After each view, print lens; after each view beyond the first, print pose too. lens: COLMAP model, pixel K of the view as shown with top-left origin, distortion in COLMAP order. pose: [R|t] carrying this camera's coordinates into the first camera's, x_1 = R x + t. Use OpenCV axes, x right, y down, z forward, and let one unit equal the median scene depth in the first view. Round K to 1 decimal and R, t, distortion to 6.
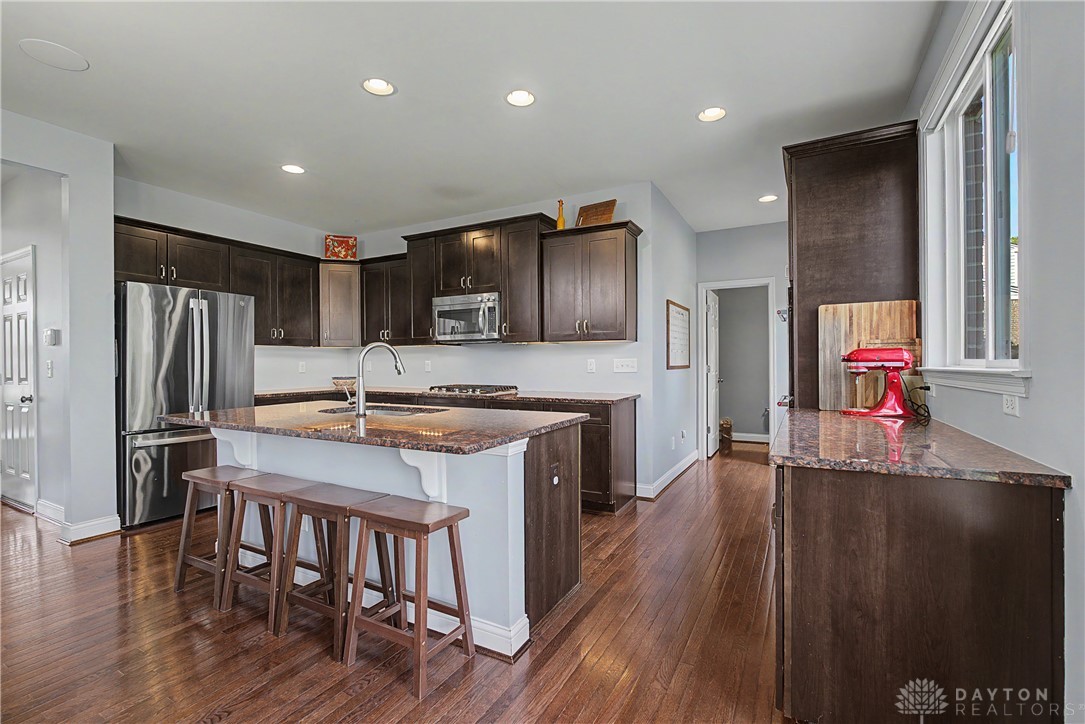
lens RADIAL K [[493.8, 0, 538.9], [0, 493.8, 363.9], [0, 0, 1]] dist [-0.002600, -0.000143]
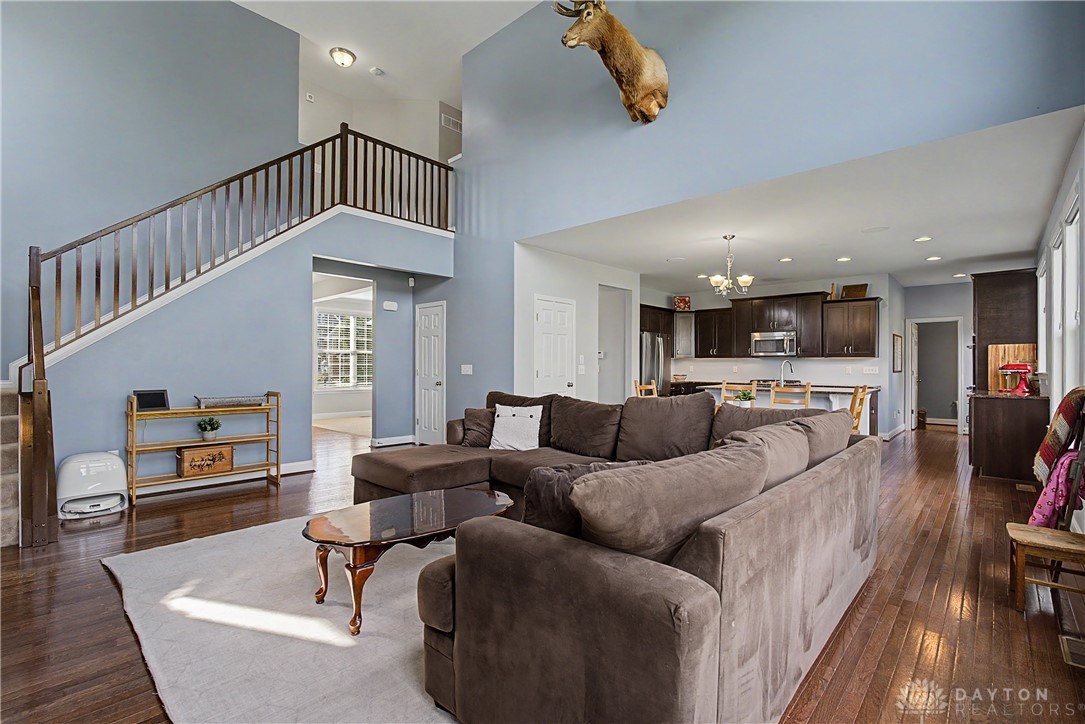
lens RADIAL K [[493.8, 0, 544.6], [0, 493.8, 363.3], [0, 0, 1]] dist [-0.002600, -0.000143]
pose [[0.969793, 0.008993, -0.243762, -0.726197], [-0.010976, 0.999917, -0.006779, 0.004702], [0.243680, 0.009250, 0.969811, -1.430870]]
